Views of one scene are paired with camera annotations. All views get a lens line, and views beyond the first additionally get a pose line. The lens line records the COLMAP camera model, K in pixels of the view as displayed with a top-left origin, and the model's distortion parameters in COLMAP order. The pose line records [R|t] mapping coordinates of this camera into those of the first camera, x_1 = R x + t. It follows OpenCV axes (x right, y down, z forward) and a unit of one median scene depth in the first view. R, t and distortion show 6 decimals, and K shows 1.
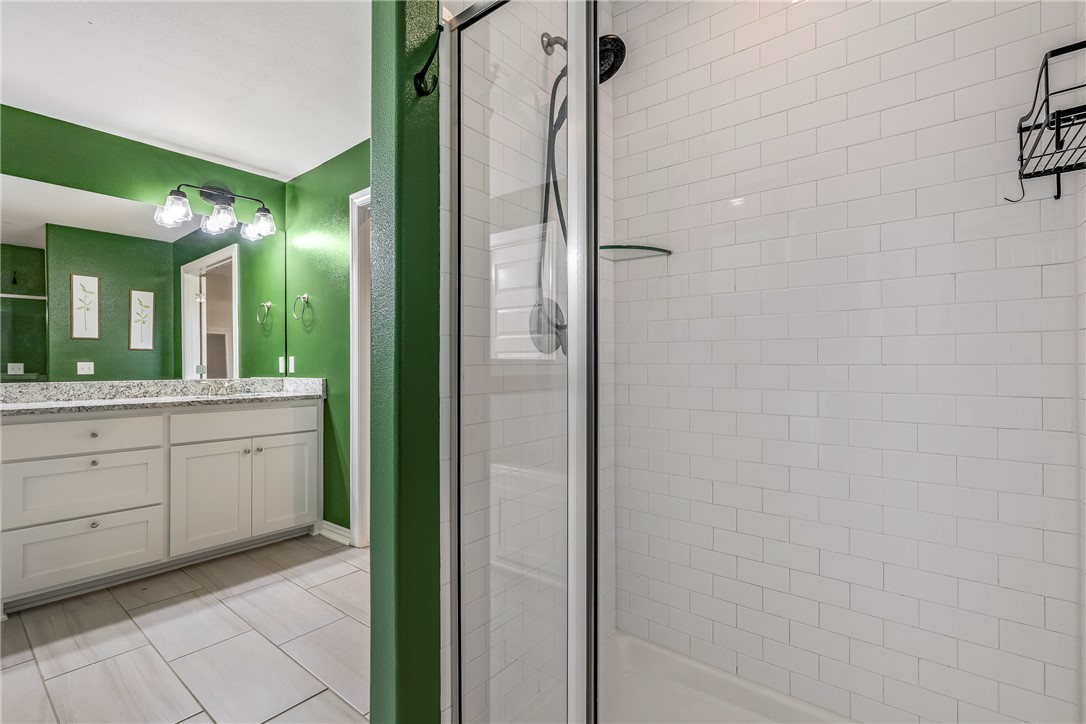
lens RADIAL K [[506.3, 0, 542.4], [0, 506.3, 362.9], [0, 0, 1]] dist [-0.001382, -0.000251]
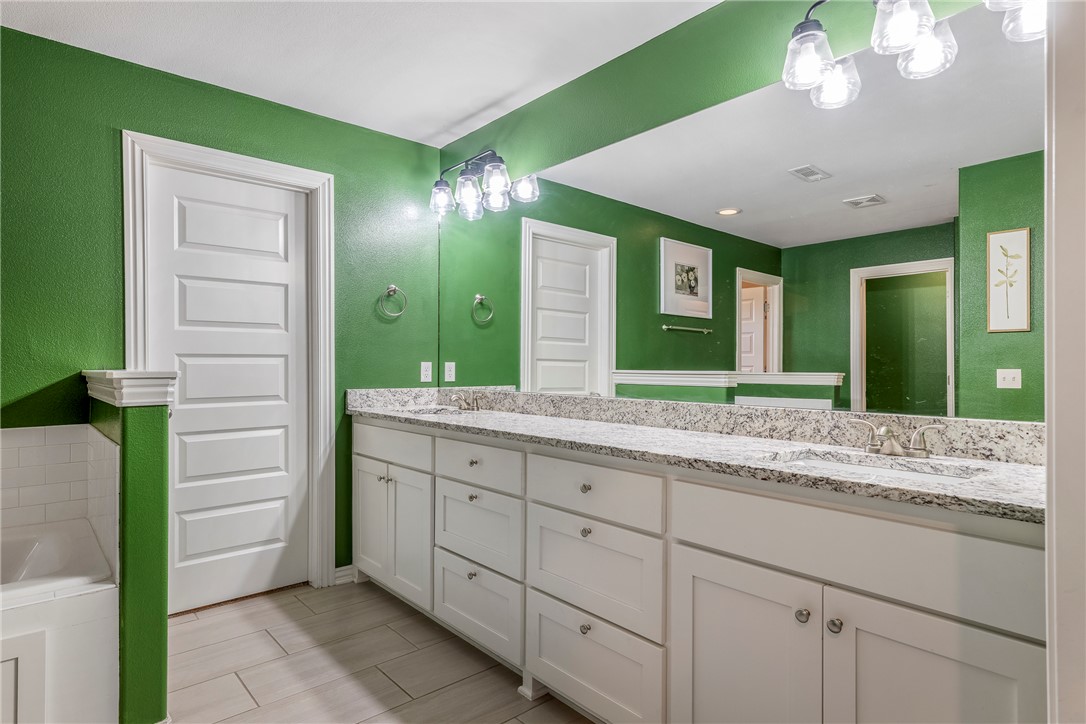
lens RADIAL K [[591.6, 0, 544.2], [0, 591.6, 364.8], [0, 0, 1]] dist [0.019186, -0.000061]
pose [[-0.171829, 0.001236, -0.985126, -0.110428], [0.000978, 0.999999, 0.001084, -0.012327], [0.985126, -0.000777, -0.171830, 0.867494]]
